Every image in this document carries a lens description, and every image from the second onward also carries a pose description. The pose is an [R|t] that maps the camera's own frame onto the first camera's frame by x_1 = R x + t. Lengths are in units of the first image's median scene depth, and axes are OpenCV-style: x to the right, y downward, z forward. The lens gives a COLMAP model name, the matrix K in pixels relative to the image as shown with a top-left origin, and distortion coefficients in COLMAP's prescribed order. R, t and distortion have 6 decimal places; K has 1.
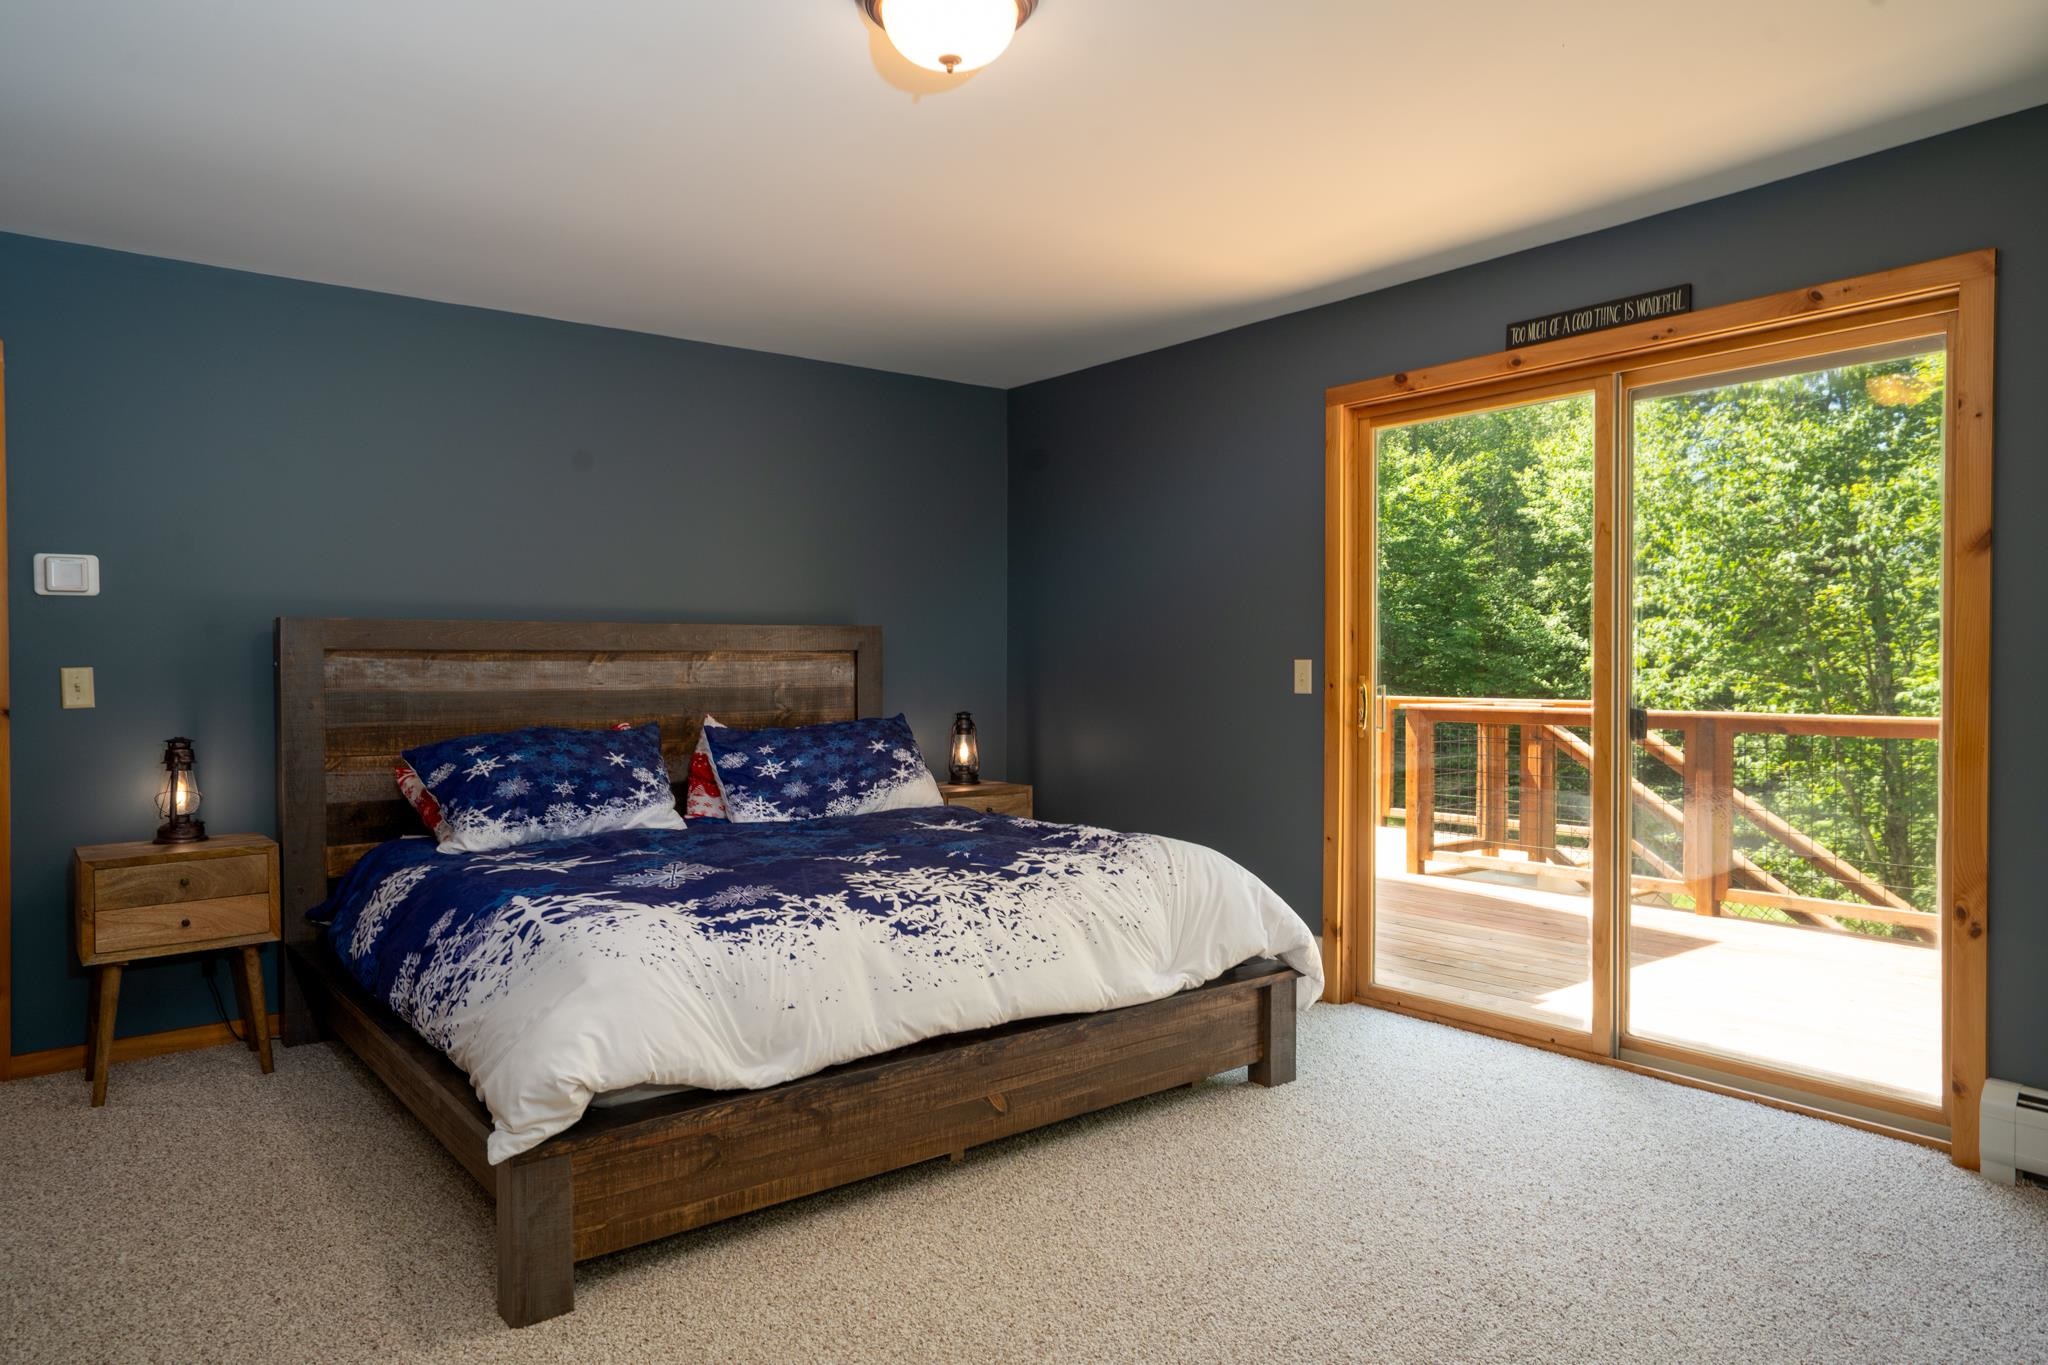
lens RADIAL K [[1313.1, 0, 1011.6], [0, 1313.1, 673.6], [0, 0, 1]] dist [-0.011215, 0.002812]
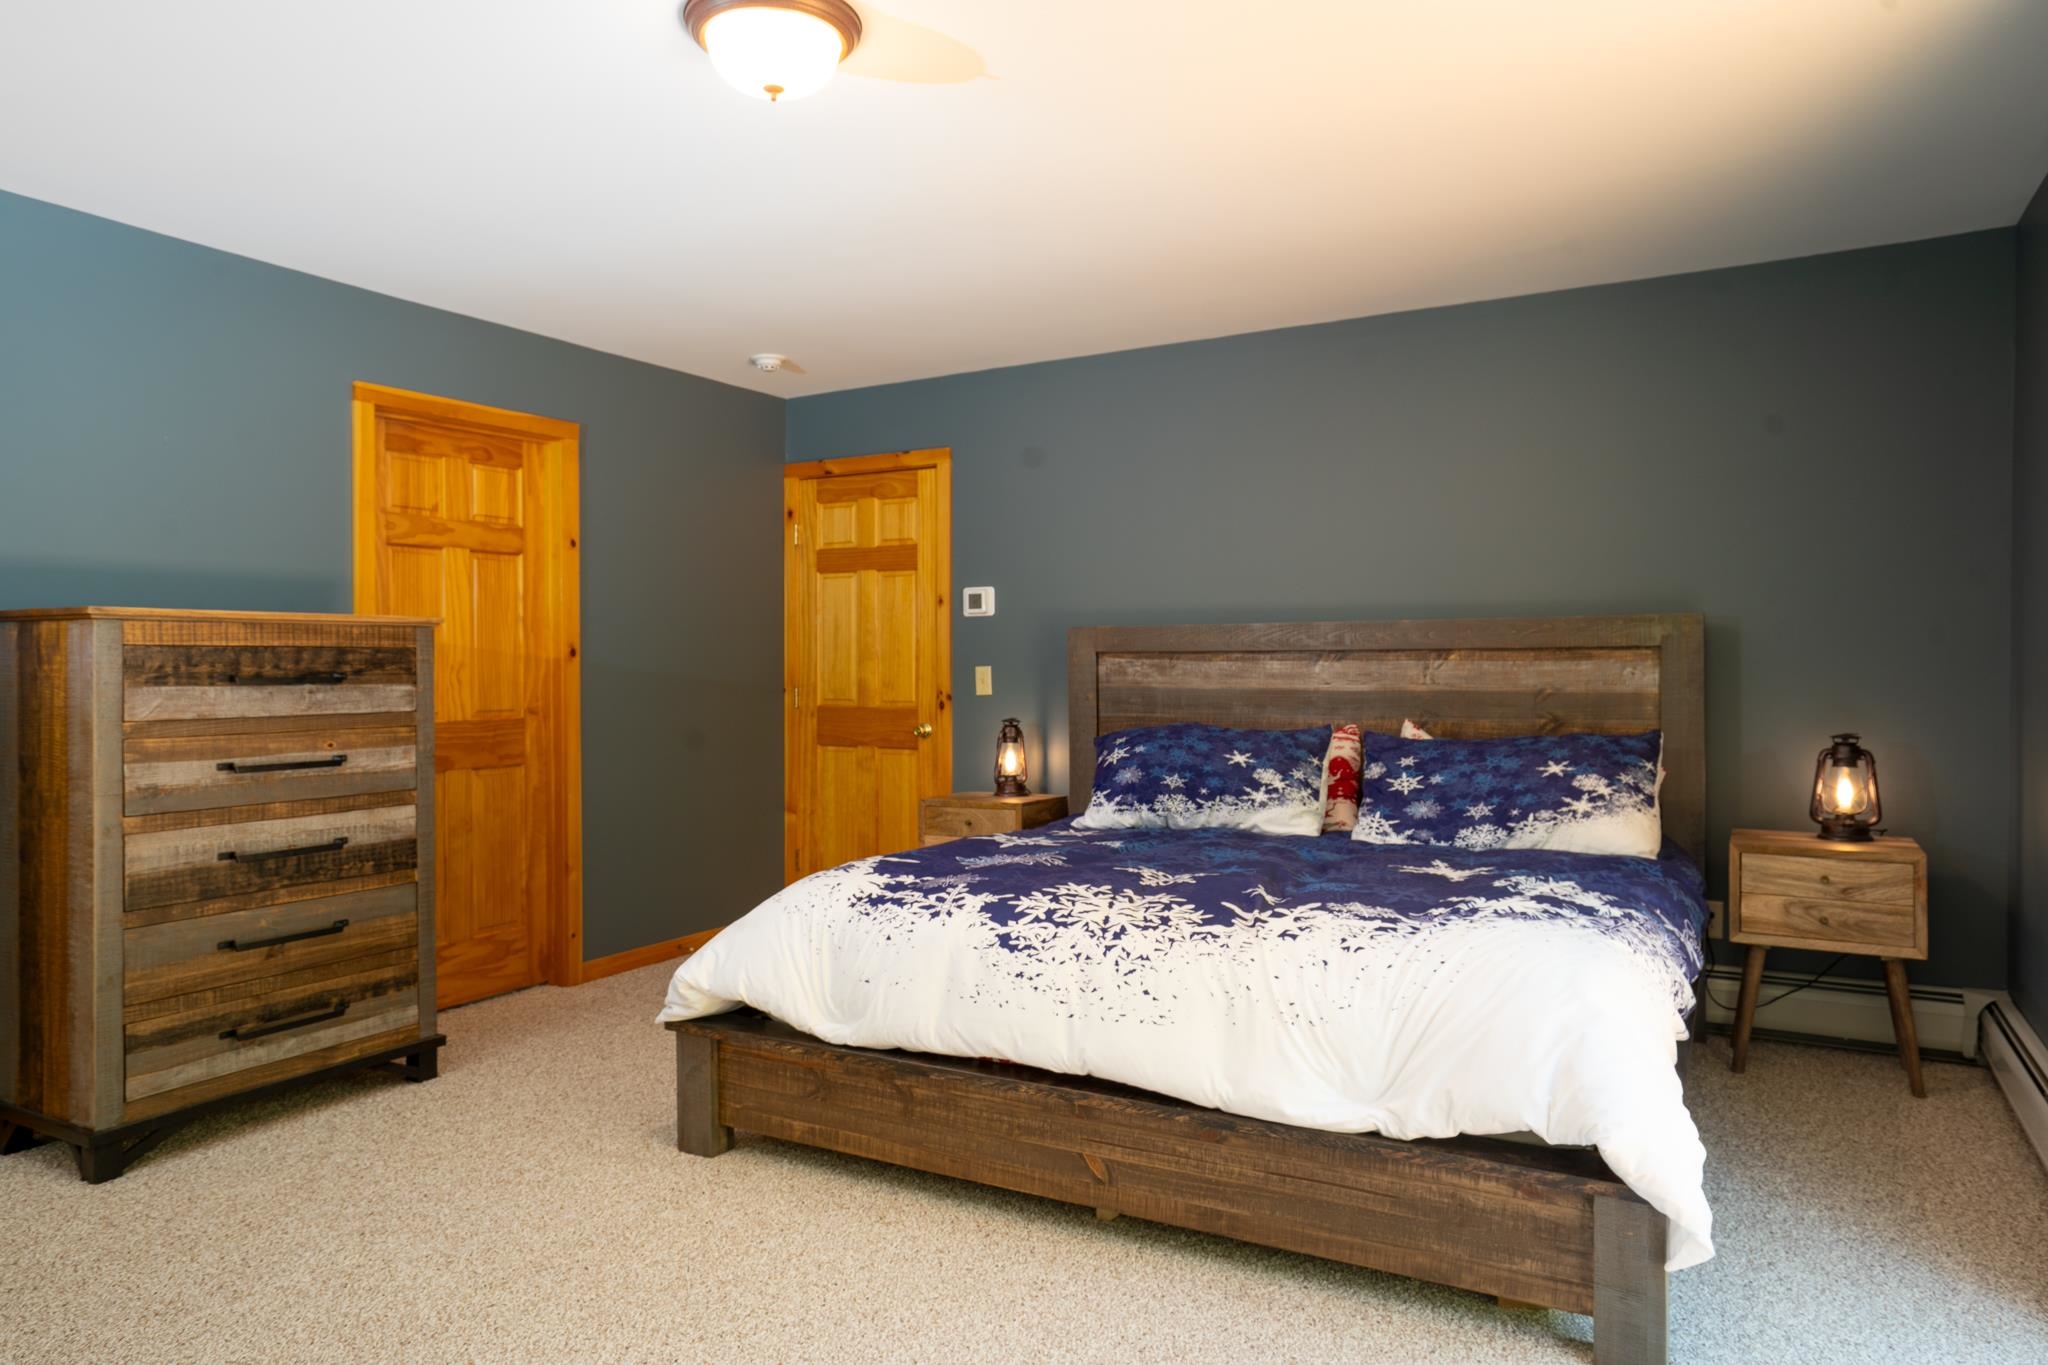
lens RADIAL K [[1313.1, 0, 1012.8], [0, 1313.1, 680.0], [0, 0, 1]] dist [-0.011215, 0.002812]
pose [[0.368434, 0.011787, -0.929579, 0.570014], [-0.004665, 0.999930, 0.010830, -0.005183], [0.929642, 0.000346, 0.368463, 0.457769]]
